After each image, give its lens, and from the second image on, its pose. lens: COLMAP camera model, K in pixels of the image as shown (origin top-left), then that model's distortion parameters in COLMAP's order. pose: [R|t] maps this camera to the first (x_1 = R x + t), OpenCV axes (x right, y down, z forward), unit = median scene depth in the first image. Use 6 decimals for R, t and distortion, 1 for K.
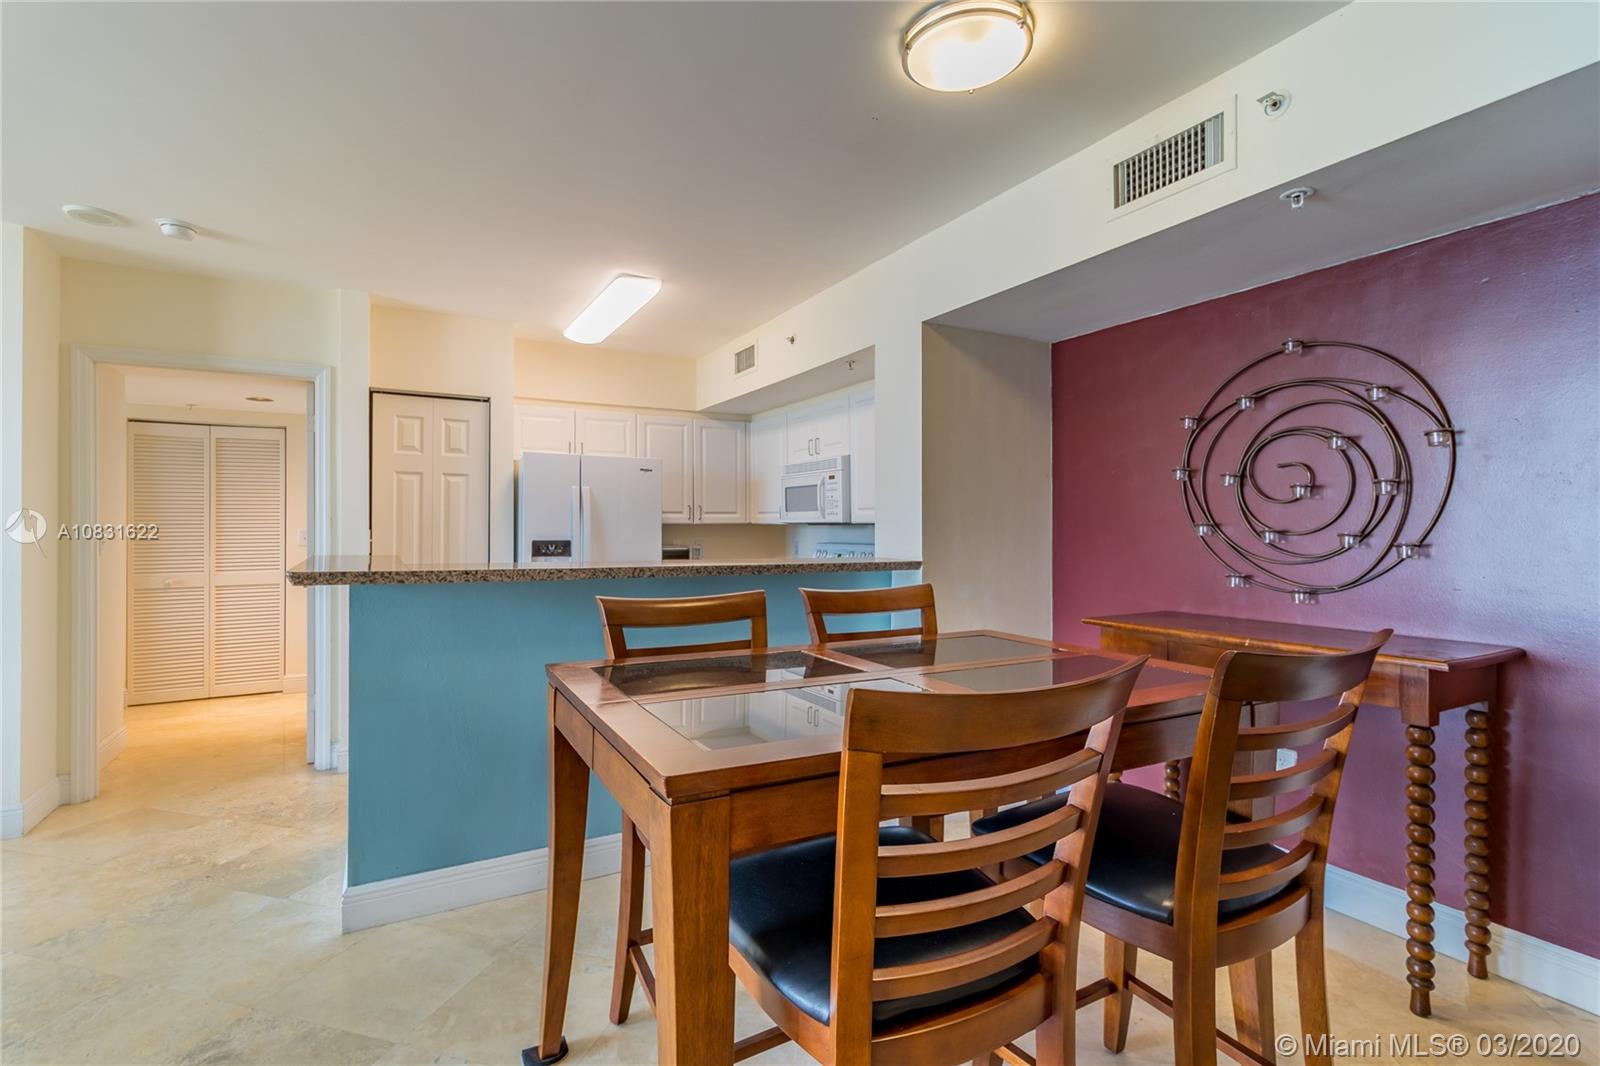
lens RADIAL K [[747.3, 0, 800.0], [0, 747.3, 530.7], [0, 0, 1]] dist [-0.007583, 0.001931]
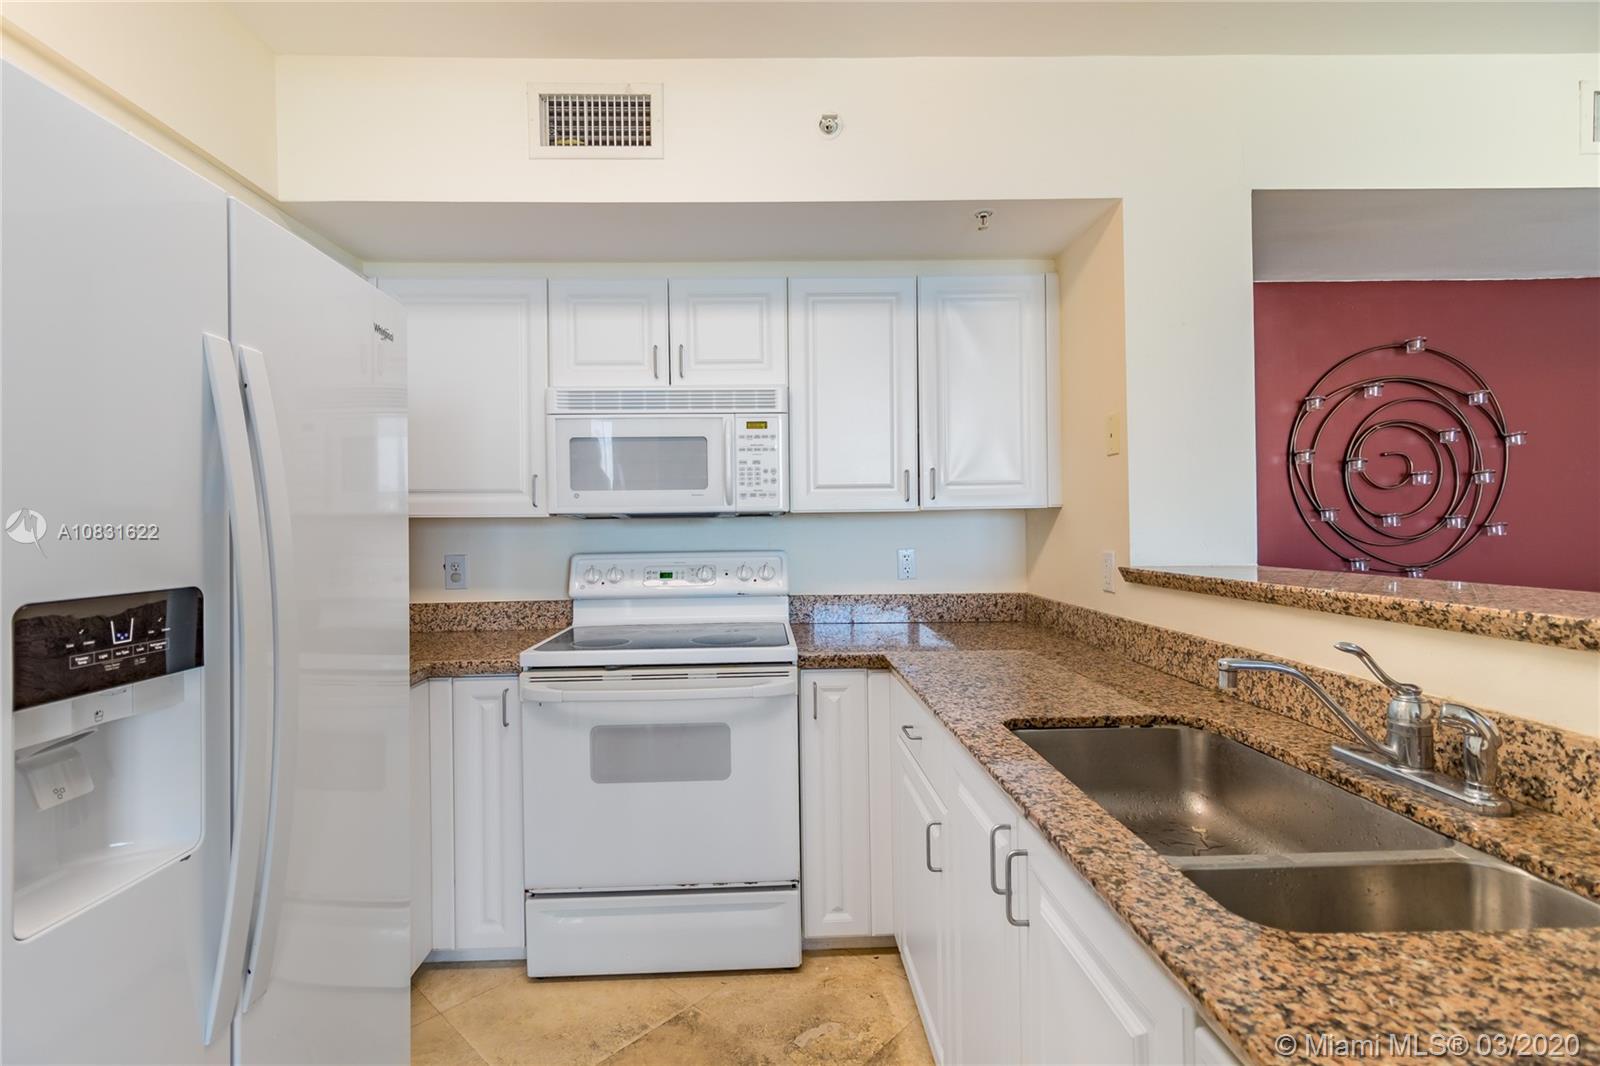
lens RADIAL K [[747.3, 0, 792.9], [0, 747.3, 523.9], [0, 0, 1]] dist [-0.007583, 0.001931]
pose [[0.473407, -0.012668, 0.880753, -0.406738], [0.017119, 0.999840, 0.005179, -0.004856], [-0.880677, 0.012626, 0.473549, 0.735615]]
